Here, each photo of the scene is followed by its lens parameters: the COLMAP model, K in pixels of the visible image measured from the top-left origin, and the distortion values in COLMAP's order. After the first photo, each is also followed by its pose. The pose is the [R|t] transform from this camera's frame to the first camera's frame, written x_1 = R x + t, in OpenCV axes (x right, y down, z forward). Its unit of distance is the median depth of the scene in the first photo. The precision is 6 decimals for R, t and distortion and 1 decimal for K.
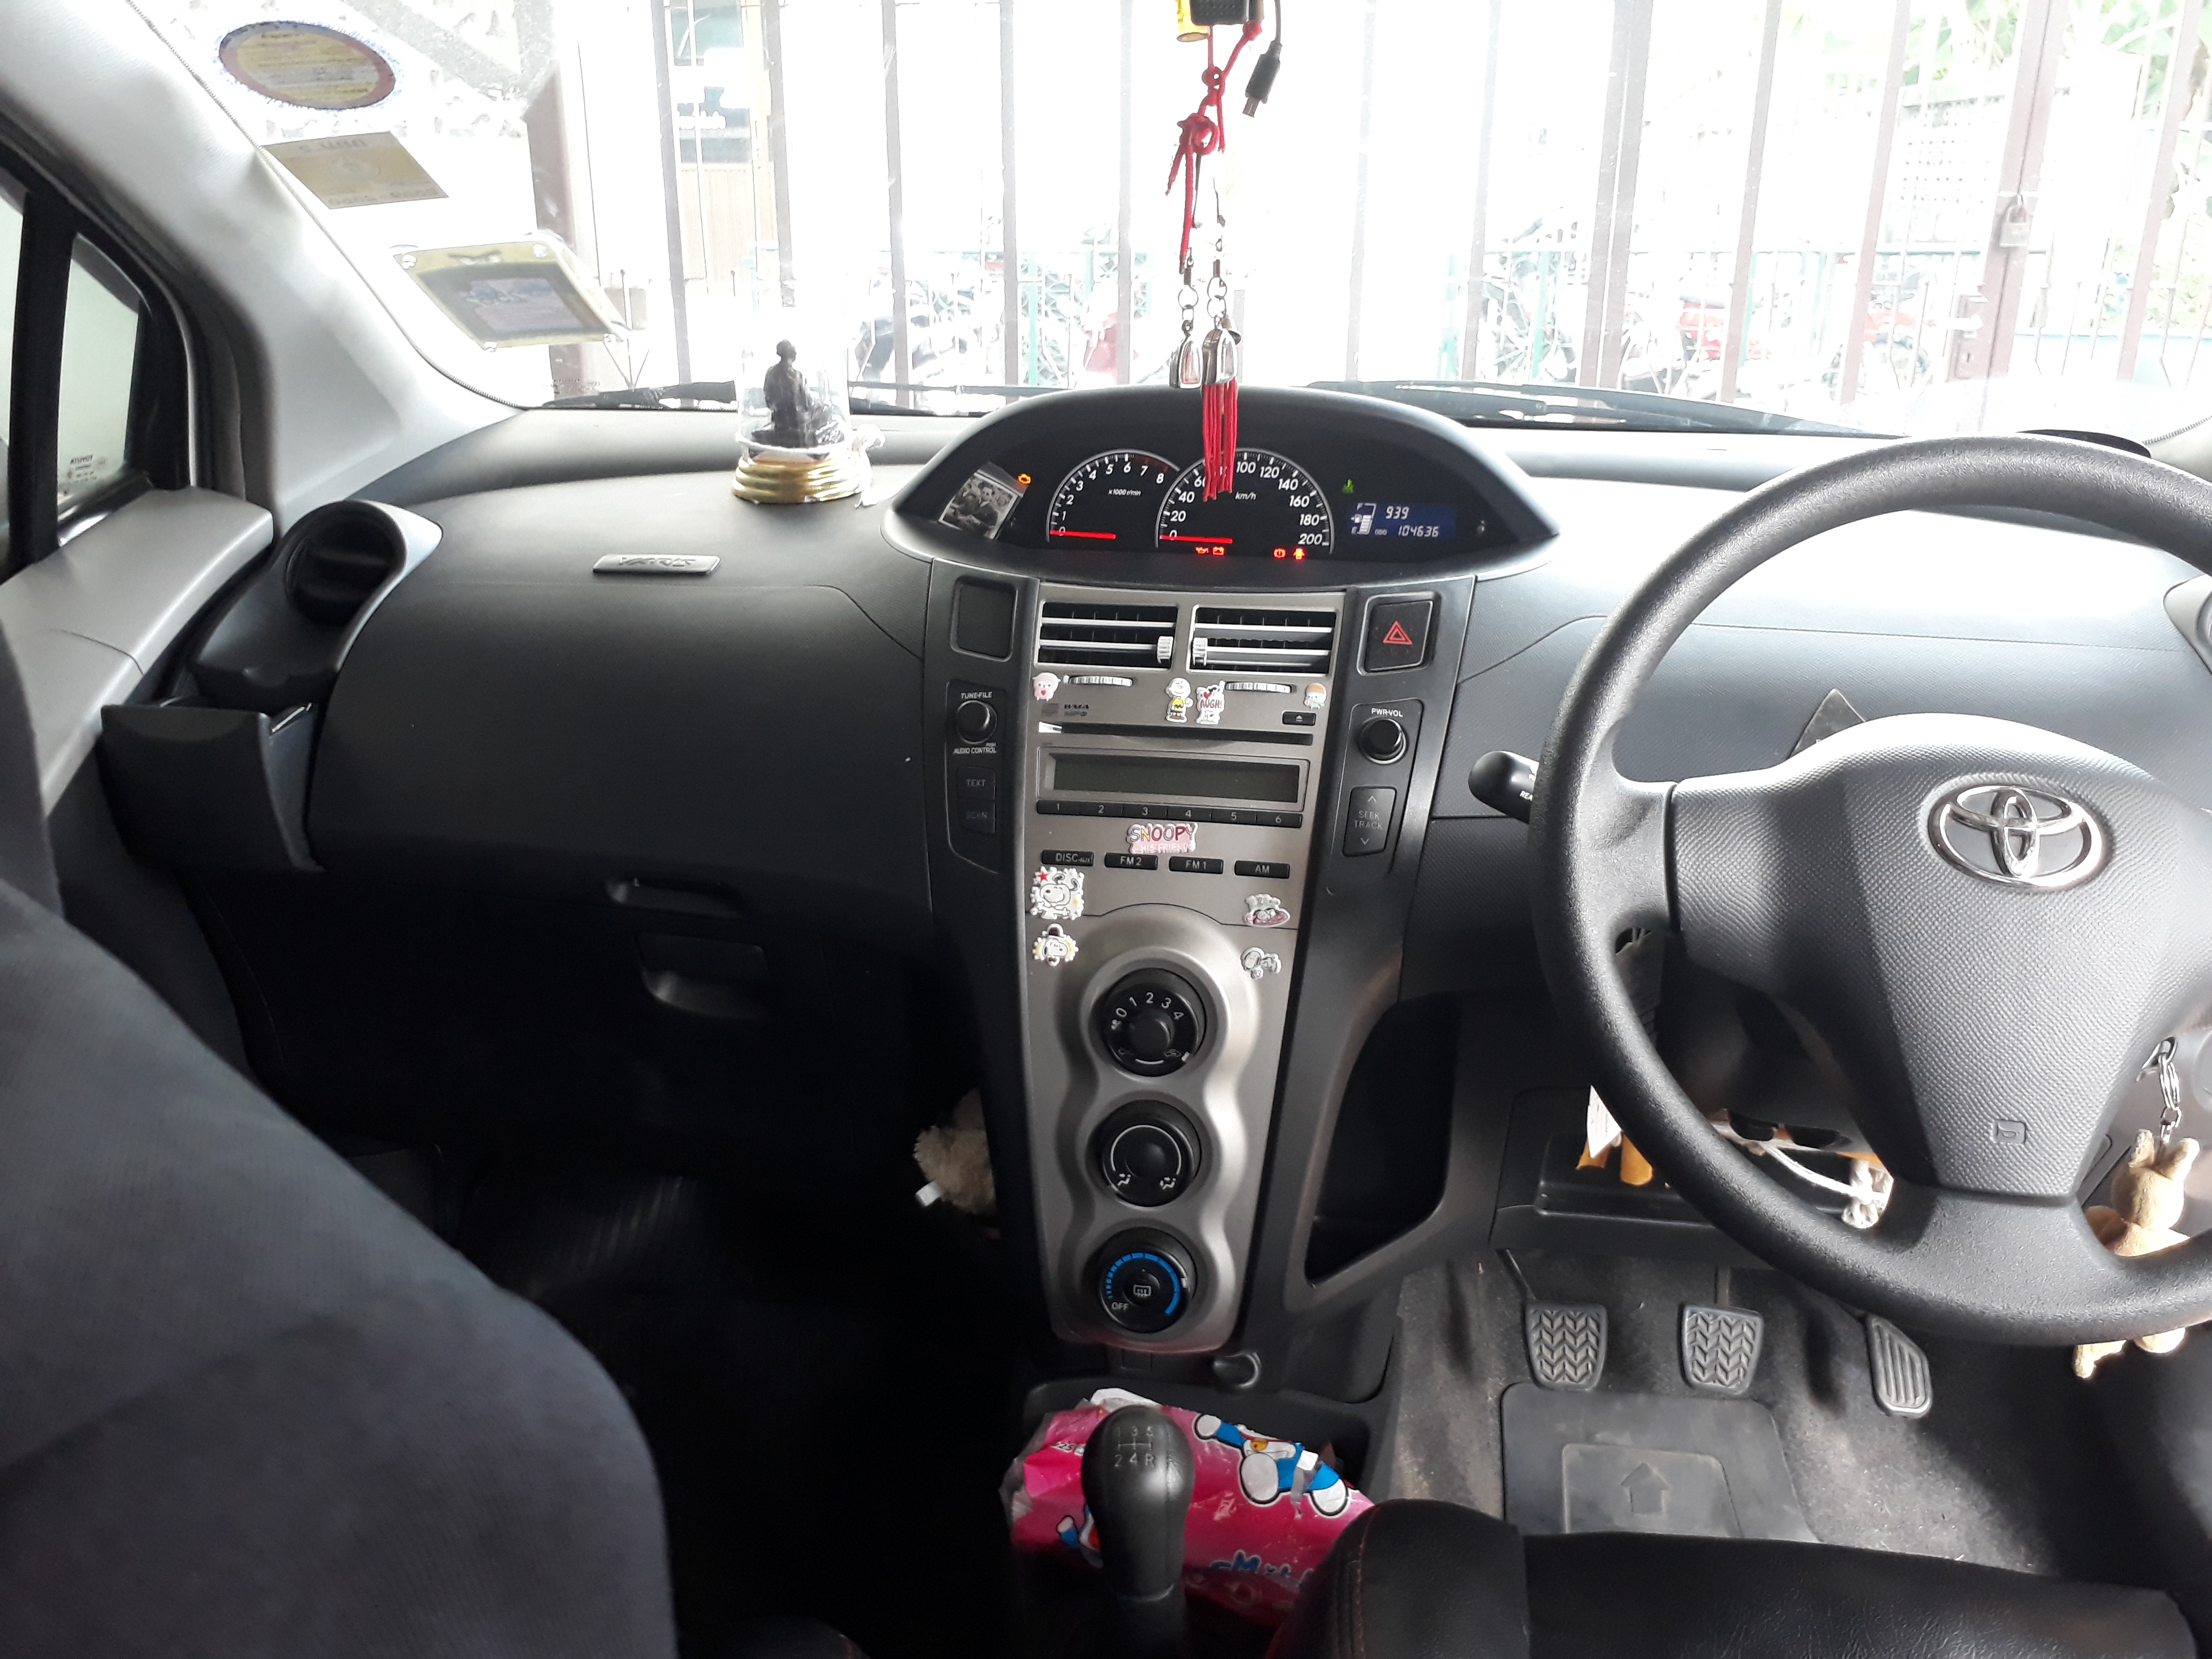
lens RADIAL K [[1744.7, 0, 1088.9], [0, 1744.7, 826.3], [0, 0, 1]] dist [0.035209, -0.040734]
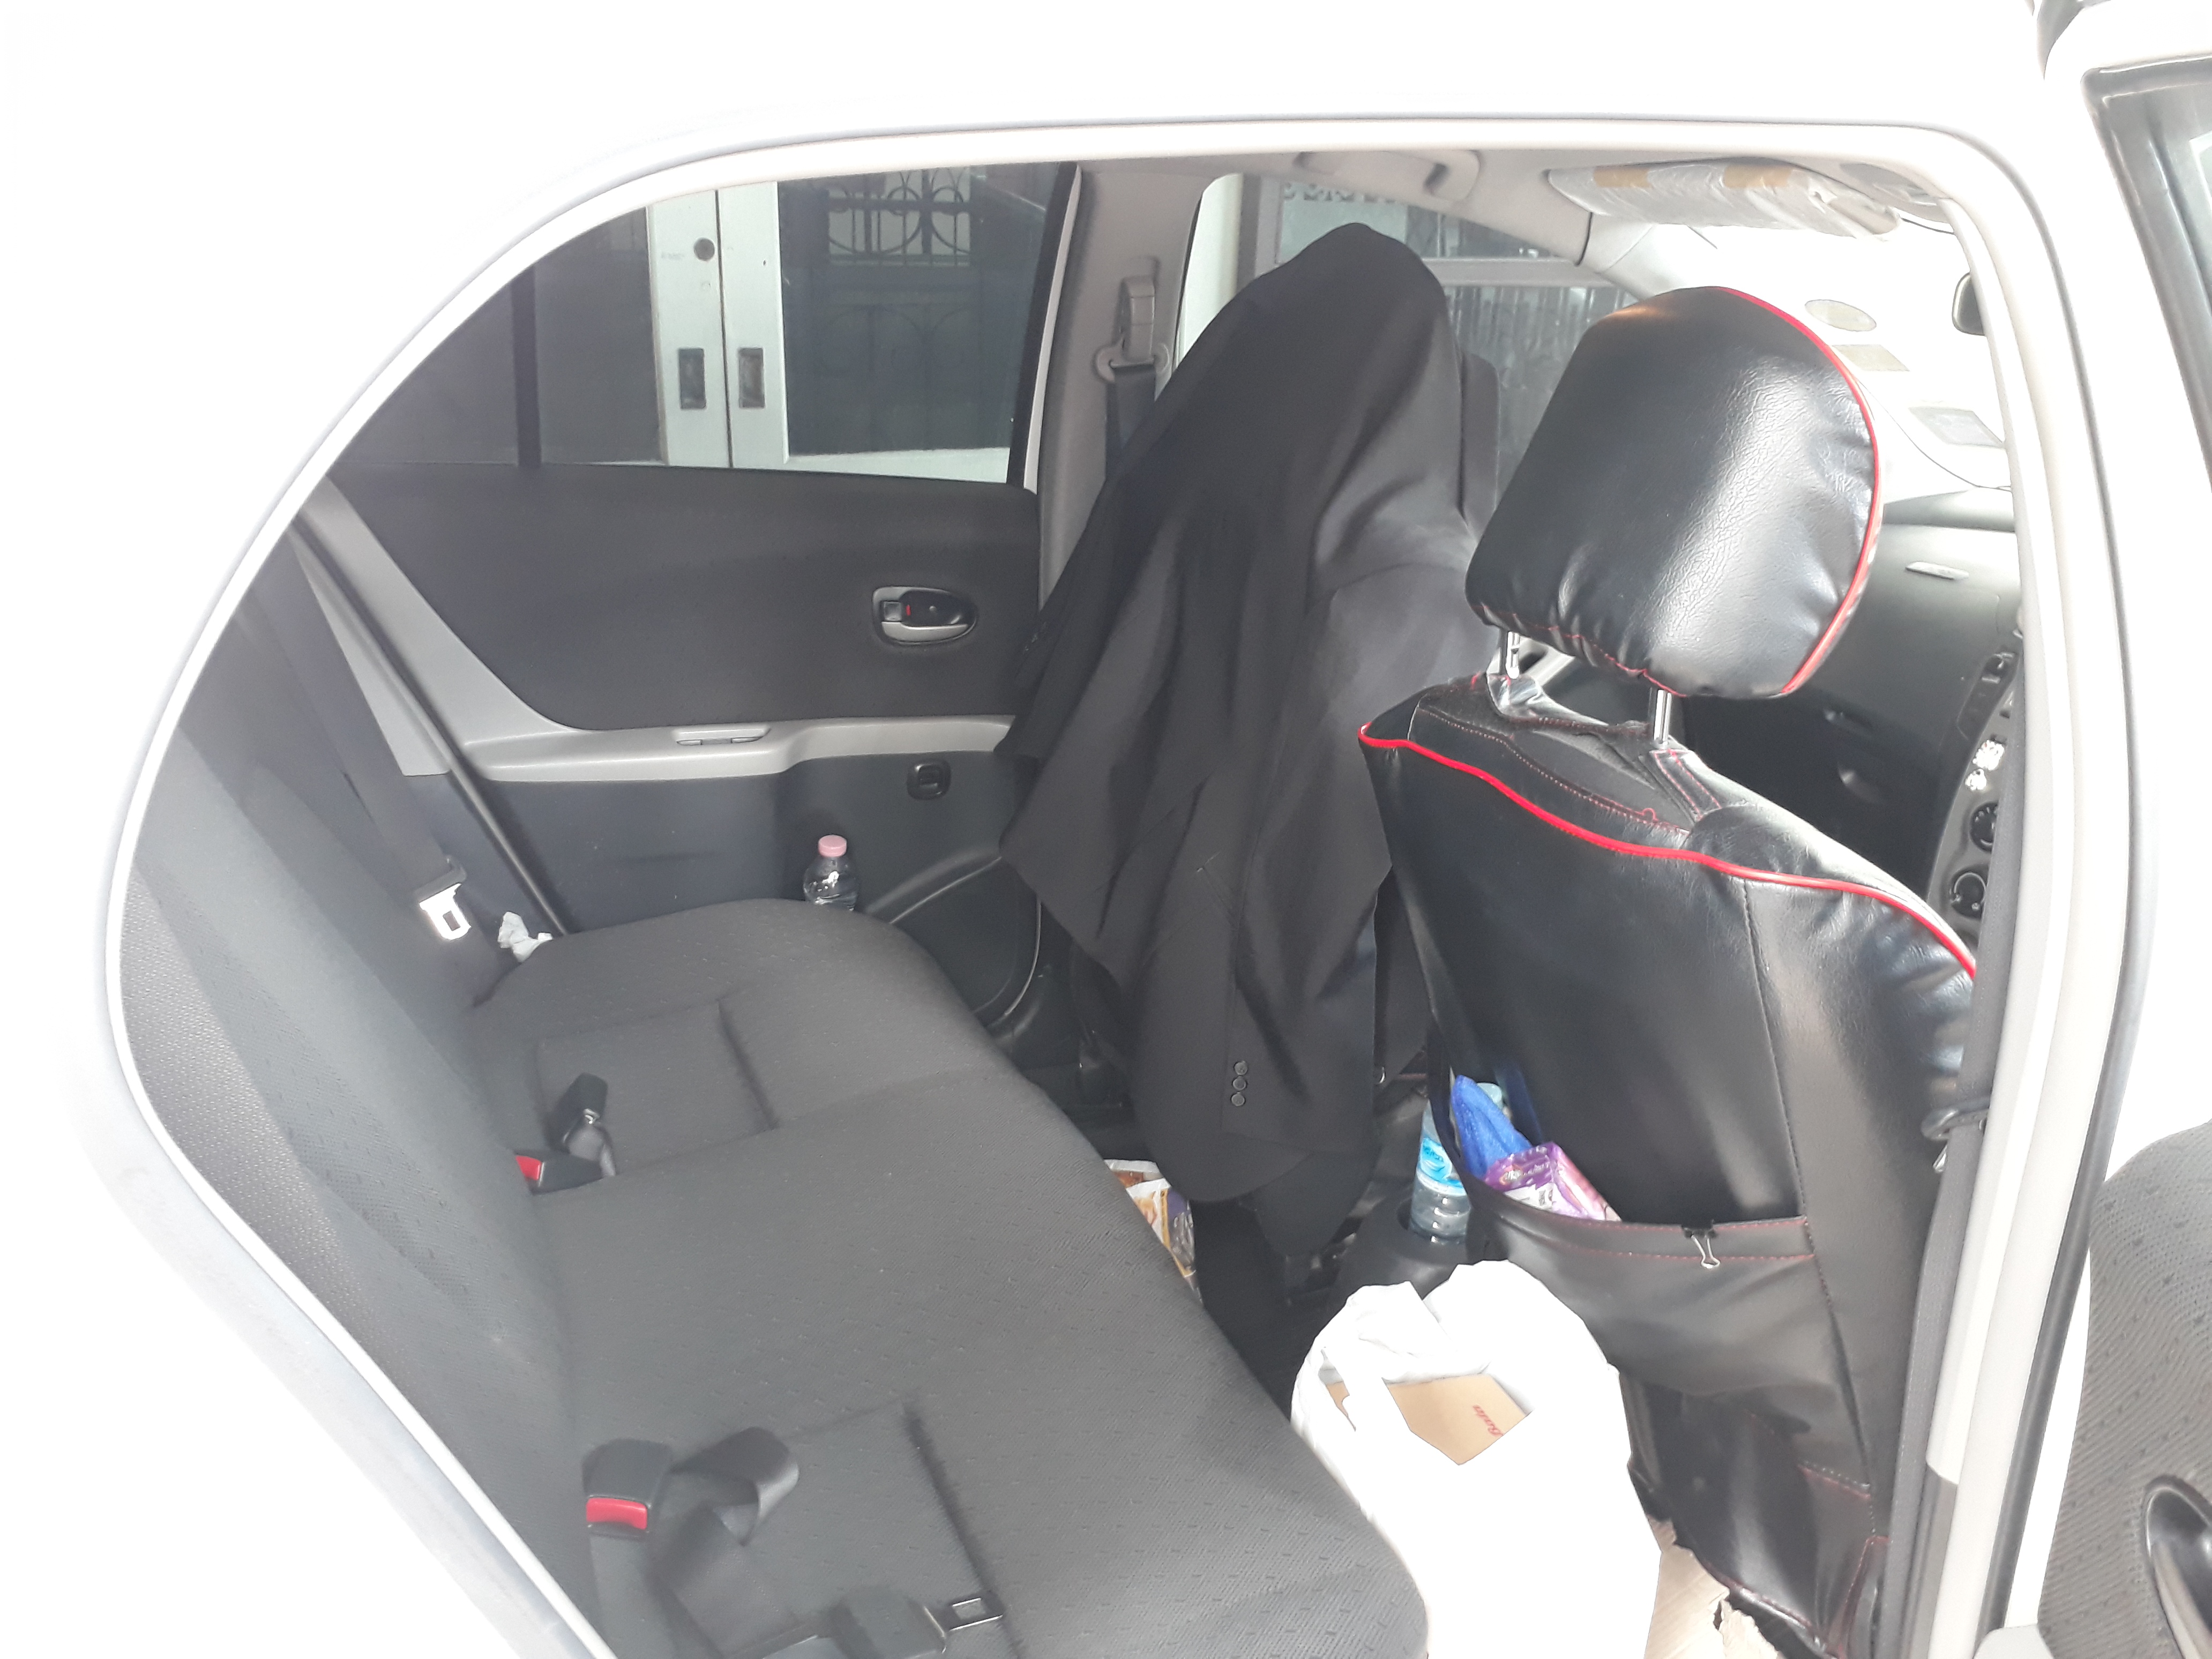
lens RADIAL K [[1744.7, 0, 1105.2], [0, 1744.7, 831.2], [0, 0, 1]] dist [0.035209, -0.040734]
pose [[0.505517, 0.305214, -0.807030, 0.995989], [-0.322150, 0.934468, 0.151619, 0.125730], [0.800420, 0.183339, 0.570714, -0.820559]]
